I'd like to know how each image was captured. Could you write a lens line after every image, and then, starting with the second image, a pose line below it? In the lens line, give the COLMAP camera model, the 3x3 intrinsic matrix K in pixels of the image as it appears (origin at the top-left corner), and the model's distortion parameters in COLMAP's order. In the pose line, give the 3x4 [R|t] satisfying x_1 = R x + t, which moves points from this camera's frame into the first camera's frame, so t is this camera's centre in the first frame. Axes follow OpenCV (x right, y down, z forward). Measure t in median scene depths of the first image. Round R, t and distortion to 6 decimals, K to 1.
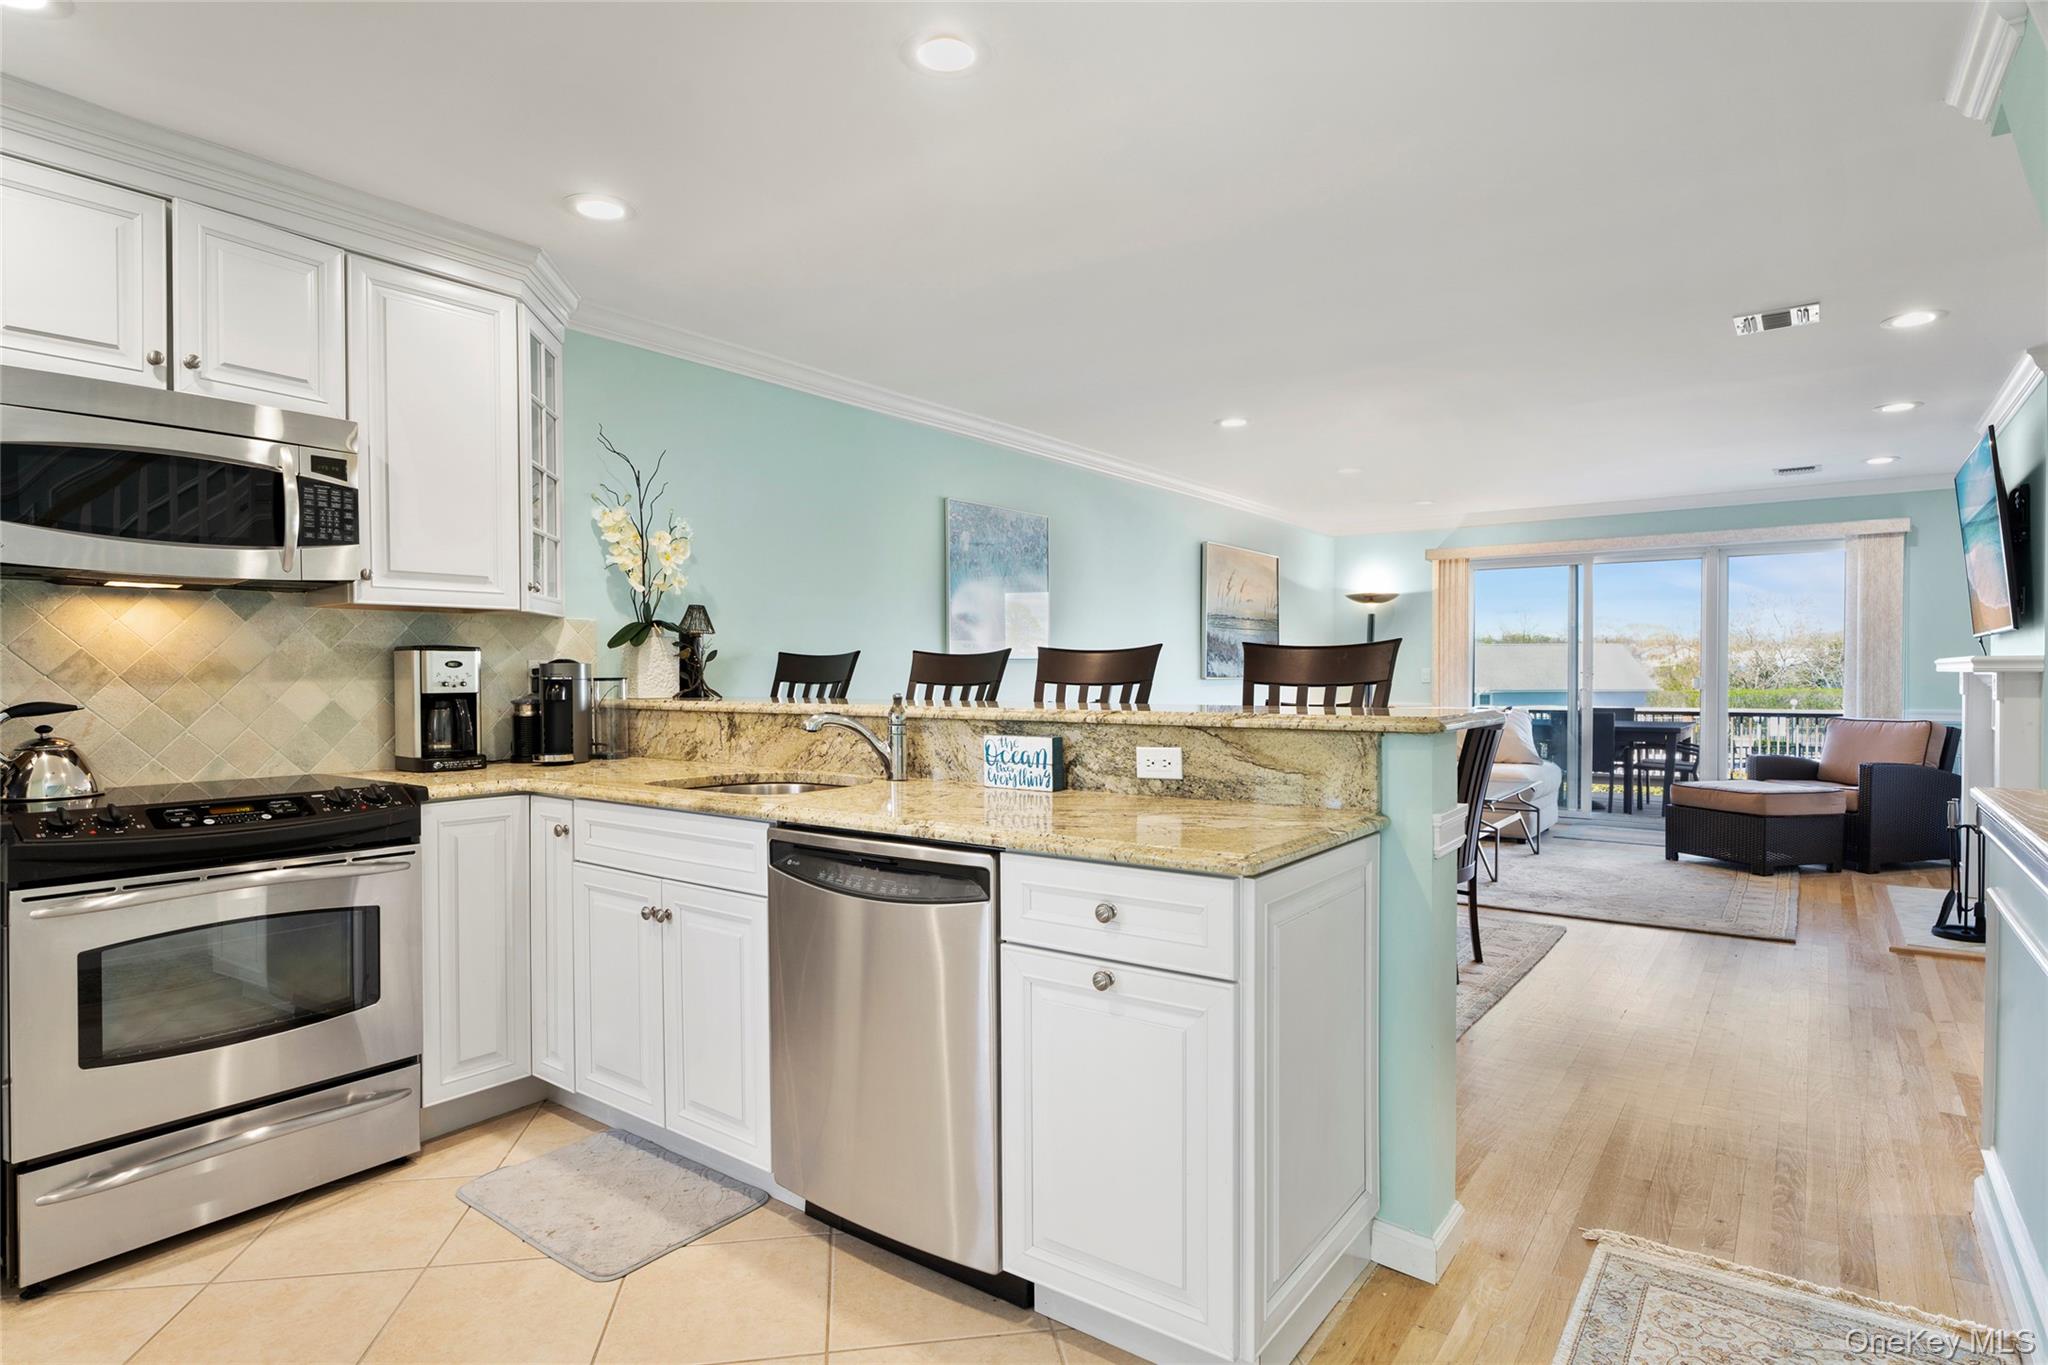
lens RADIAL K [[1079.7, 0, 1024.0], [0, 1079.7, 682.5], [0, 0, 1]] dist [-0.002905, -0.000056]
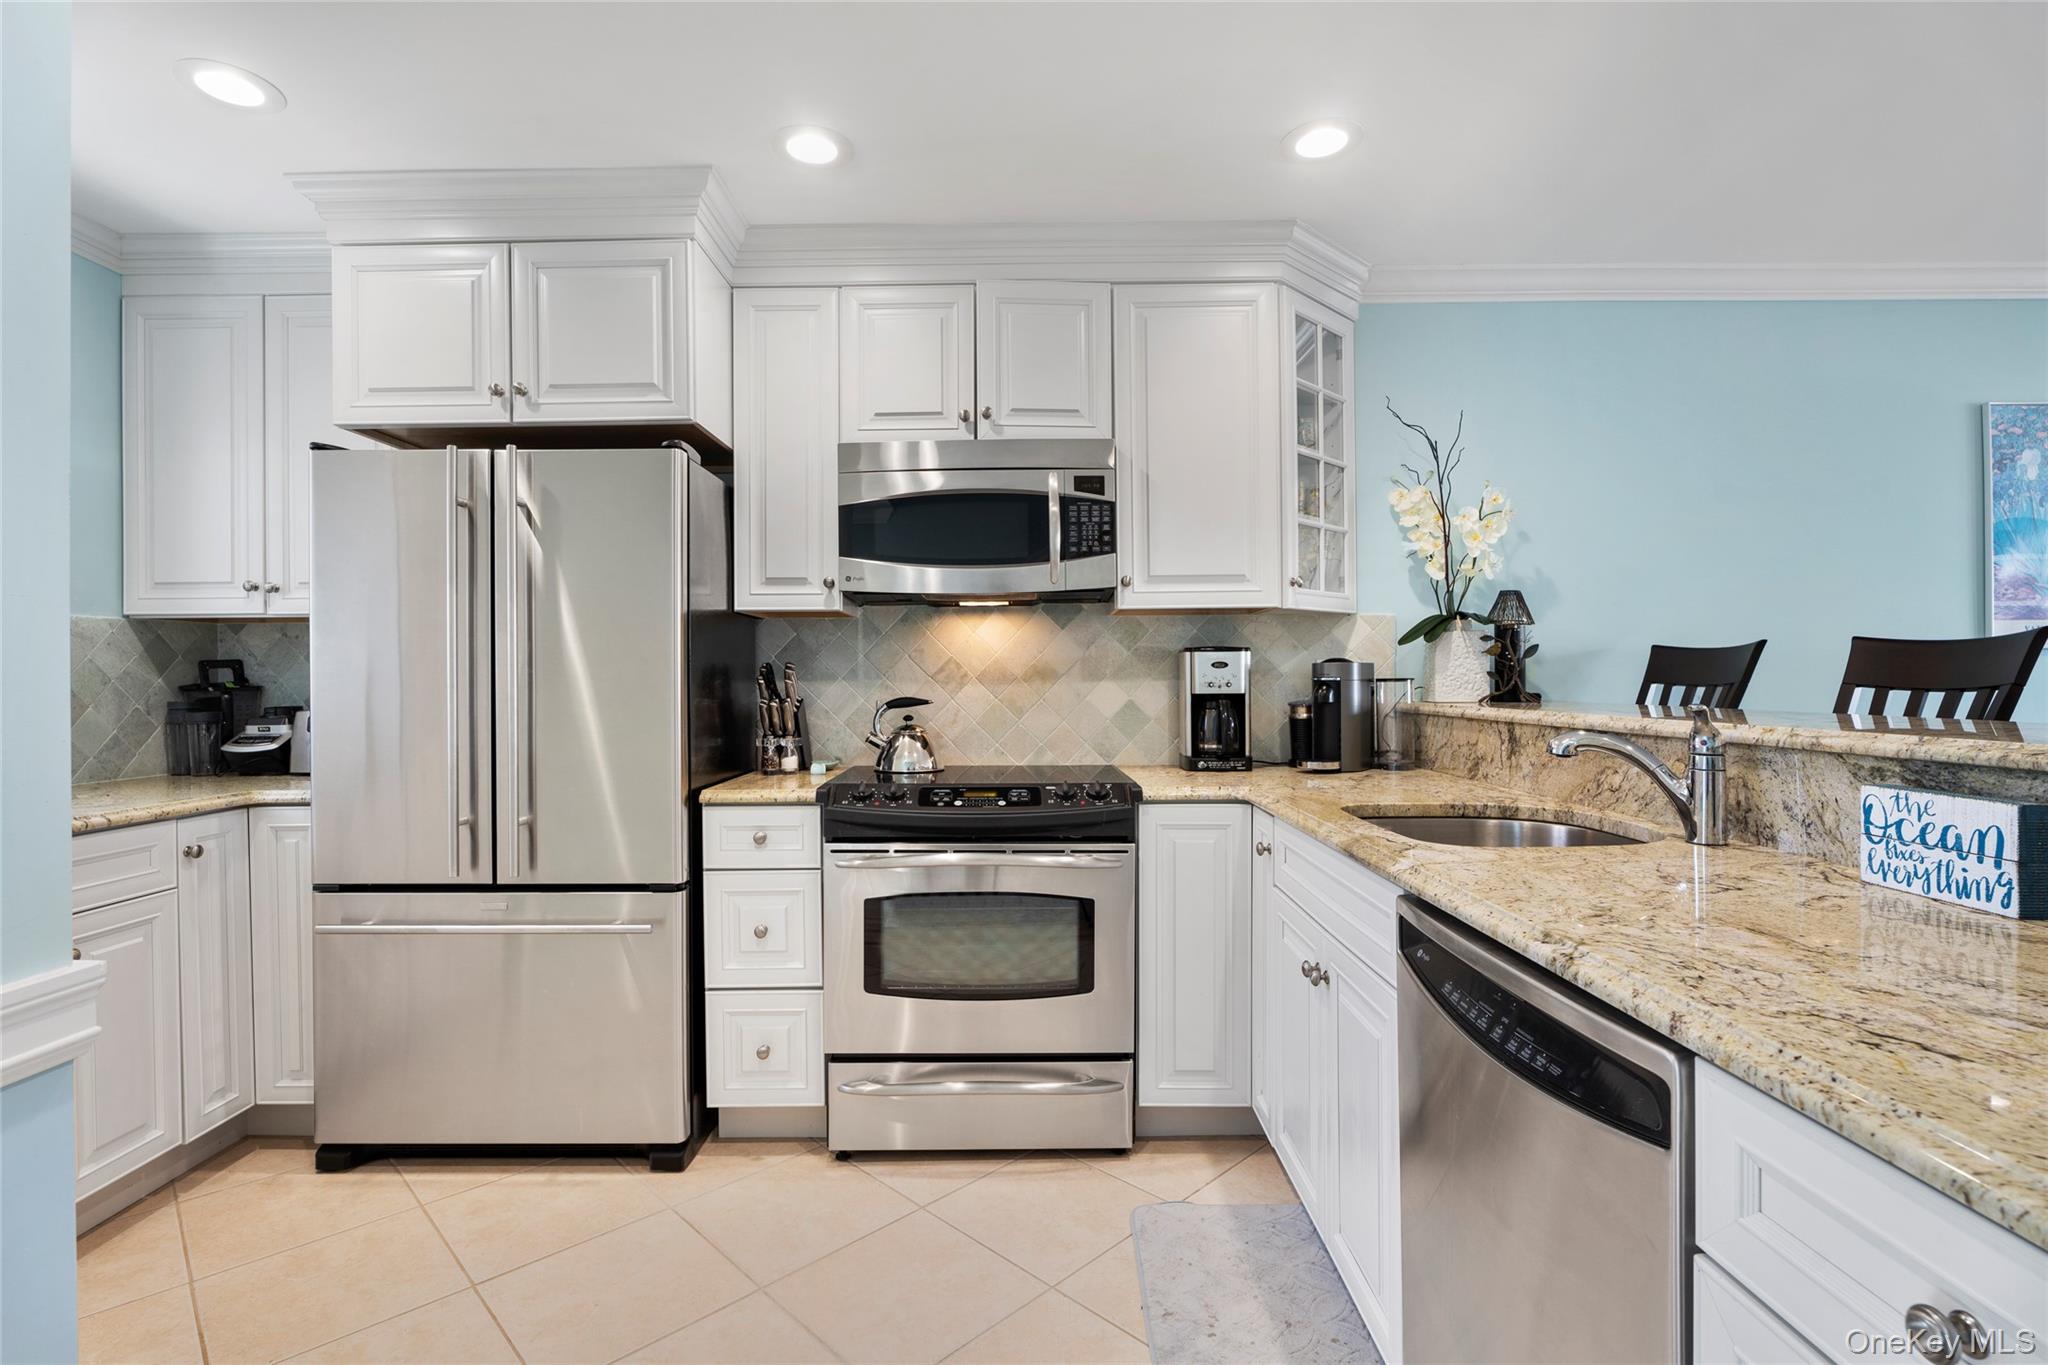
lens RADIAL K [[959.8, 0, 1024.0], [0, 959.8, 682.5], [0, 0, 1]] dist [-0.011192, 0.000087]
pose [[0.589998, 0.003235, -0.807398, 0.094042], [-0.003137, 0.999994, 0.001714, -0.001832], [0.807399, 0.001522, 0.590004, 0.361555]]
